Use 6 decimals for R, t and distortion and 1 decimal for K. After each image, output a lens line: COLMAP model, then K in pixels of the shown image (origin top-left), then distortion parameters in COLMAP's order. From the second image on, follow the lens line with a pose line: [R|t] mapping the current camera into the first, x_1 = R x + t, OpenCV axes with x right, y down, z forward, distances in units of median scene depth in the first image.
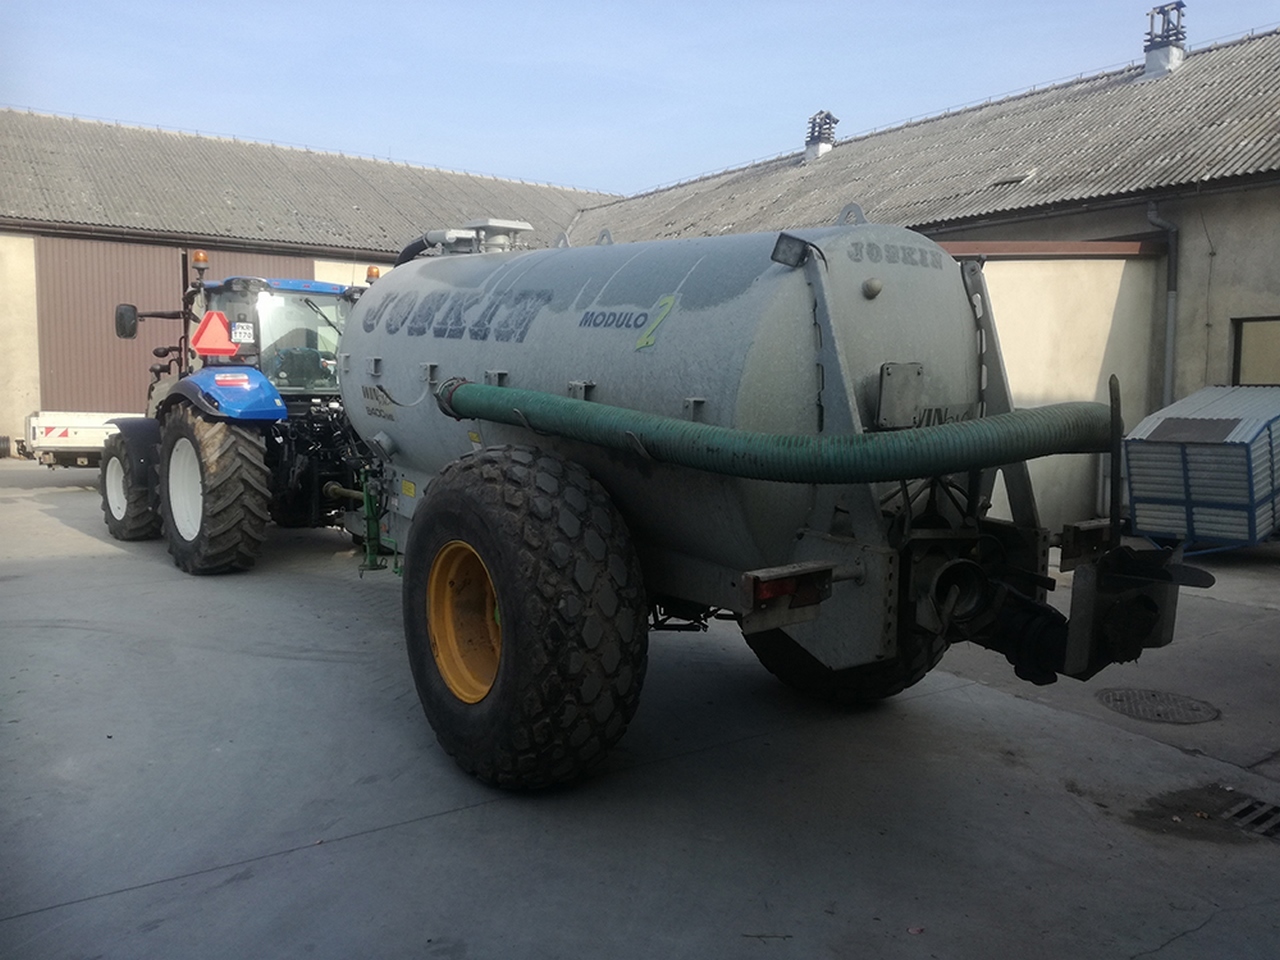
lens RADIAL K [[1130.5, 0, 640.0], [0, 1130.5, 480.0], [0, 0, 1]] dist [0.227919, -0.382377]
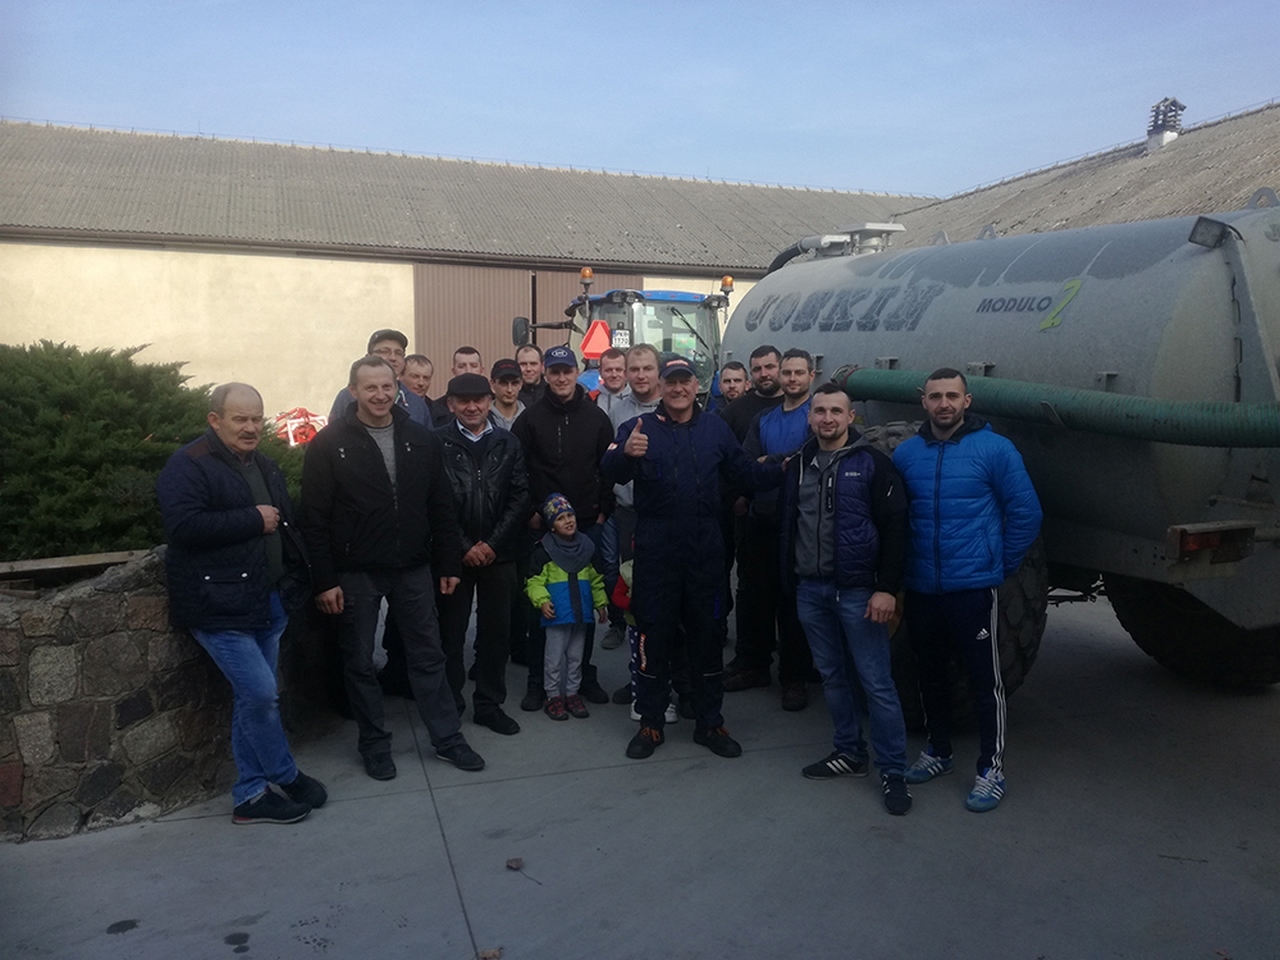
lens RADIAL K [[1130.5, 0, 640.0], [0, 1130.5, 480.0], [0, 0, 1]] dist [0.227919, -0.382377]
pose [[0.967895, 0.016119, -0.250836, -0.058004], [-0.018546, 0.999801, -0.007317, 0.026482], [0.250668, 0.011734, 0.968002, -0.101147]]
